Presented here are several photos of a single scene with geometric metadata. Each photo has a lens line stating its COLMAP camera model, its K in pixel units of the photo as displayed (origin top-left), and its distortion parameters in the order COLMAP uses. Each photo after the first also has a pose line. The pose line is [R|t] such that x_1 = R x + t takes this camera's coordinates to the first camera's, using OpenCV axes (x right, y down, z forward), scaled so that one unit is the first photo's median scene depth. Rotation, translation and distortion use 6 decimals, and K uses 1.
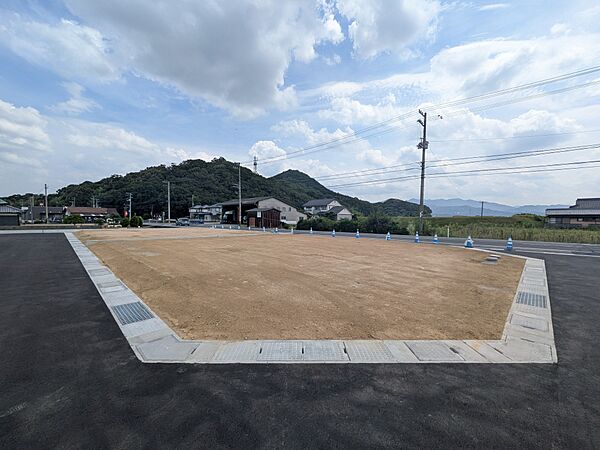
lens RADIAL K [[240.5, 0, 301.9], [0, 240.5, 225.1], [0, 0, 1]] dist [0.002318, 0.000235]
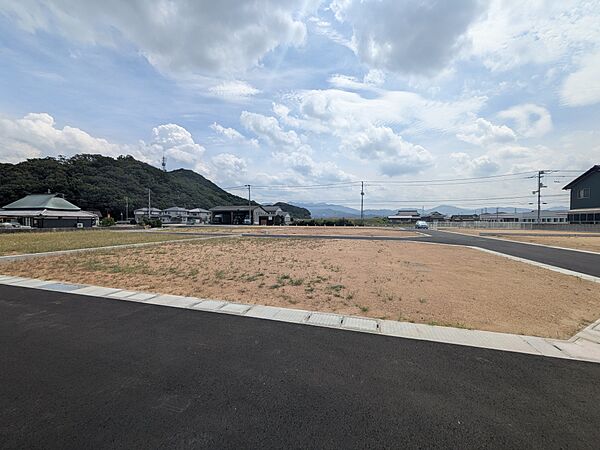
lens RADIAL K [[240.5, 0, 301.9], [0, 240.5, 225.1], [0, 0, 1]] dist [0.002318, 0.000235]
pose [[0.884242, -0.014392, 0.466807, -0.367335], [0.016443, 0.999865, -0.000321, 0.004775], [-0.466740, 0.007960, 0.884359, -0.291962]]
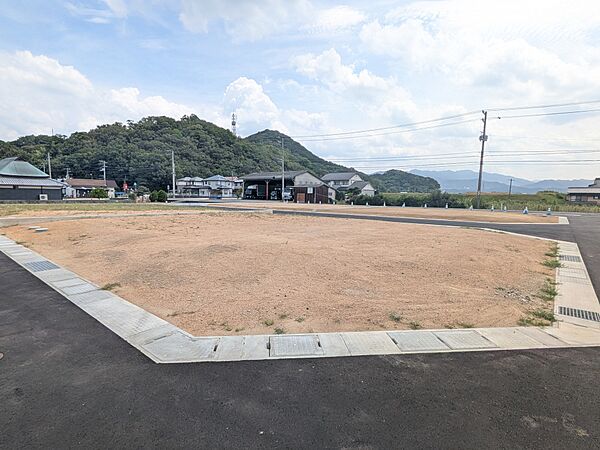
lens RADIAL K [[314.3, 0, 301.5], [0, 314.3, 225.8], [0, 0, 1]] dist [0.004162, -0.001663]
pose [[0.995740, -0.001570, 0.092192, -0.159705], [-0.005369, 0.997171, 0.074969, 0.002926], [-0.092049, -0.075144, 0.992915, -0.157891]]
